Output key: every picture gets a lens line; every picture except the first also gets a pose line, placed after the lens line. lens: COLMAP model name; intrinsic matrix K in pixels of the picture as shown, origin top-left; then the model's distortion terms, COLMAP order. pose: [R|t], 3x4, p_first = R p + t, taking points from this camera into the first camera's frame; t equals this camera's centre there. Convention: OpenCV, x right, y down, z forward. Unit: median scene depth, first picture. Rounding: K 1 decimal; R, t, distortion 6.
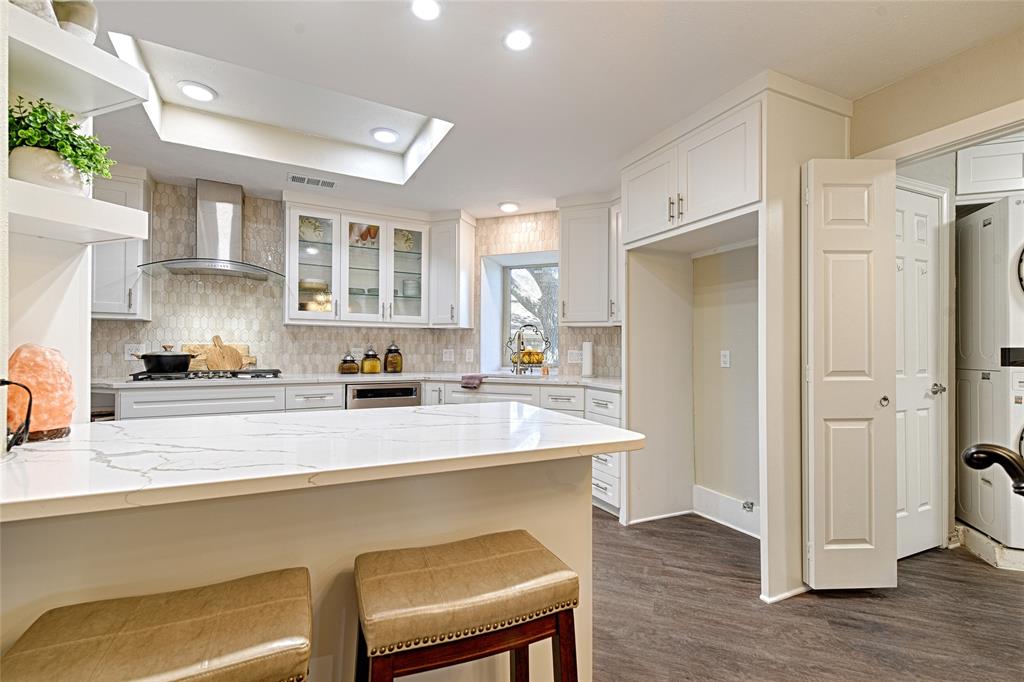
lens RADIAL K [[454.3, 0, 515.7], [0, 454.3, 345.3], [0, 0, 1]] dist [0.003972, 0.000132]
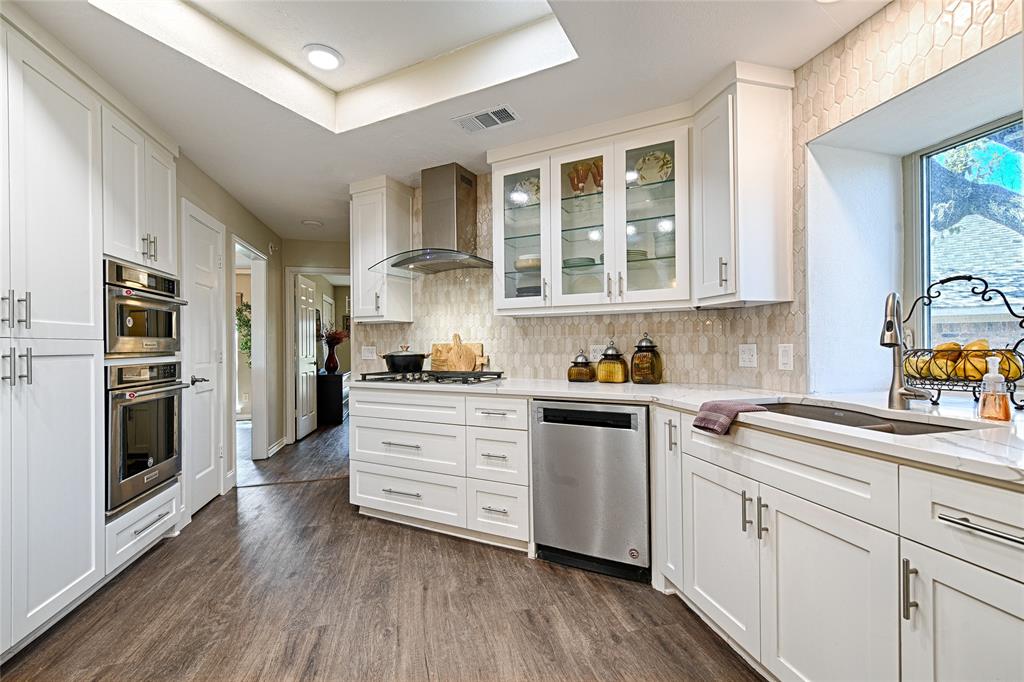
lens RADIAL K [[434.1, 0, 508.8], [0, 434.1, 349.4], [0, 0, 1]] dist [0.002540, 0.000133]
pose [[0.560100, -0.004262, -0.828414, 0.118840], [0.018730, 0.999796, 0.007520, 0.004837], [0.828214, -0.019728, 0.560065, 0.484540]]
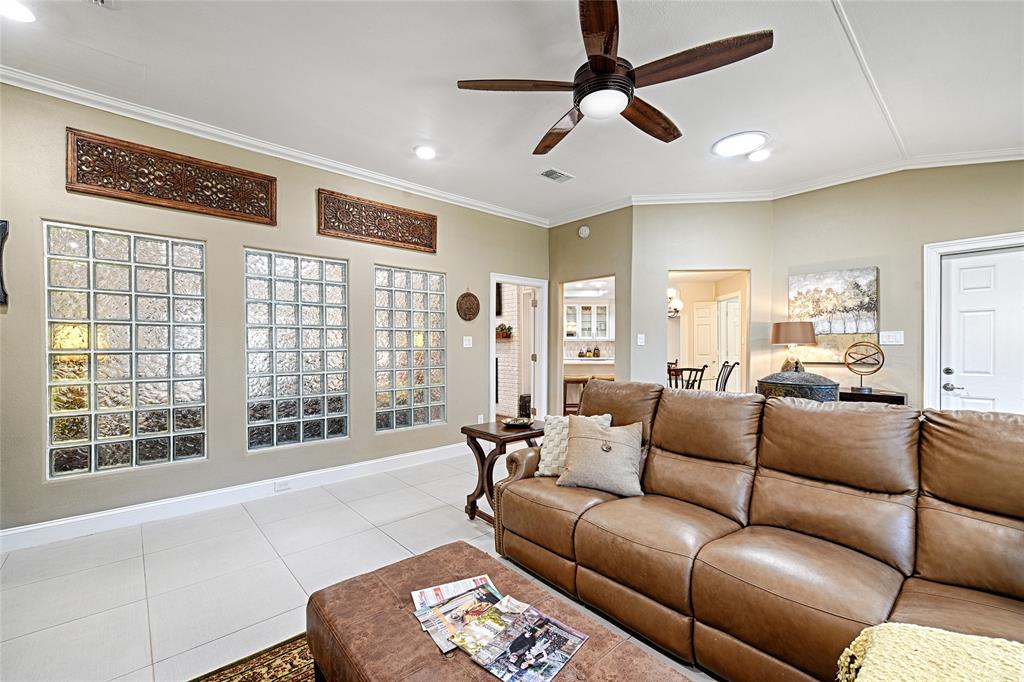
lens RADIAL K [[434.1, 0, 508.8], [0, 434.1, 349.4], [0, 0, 1]] dist [0.002540, 0.000133]
pose [[0.883782, 0.000110, -0.467899, 0.462425], [0.008399, 0.999835, 0.016099, -0.030791], [0.467823, -0.018158, 0.883635, -1.484937]]
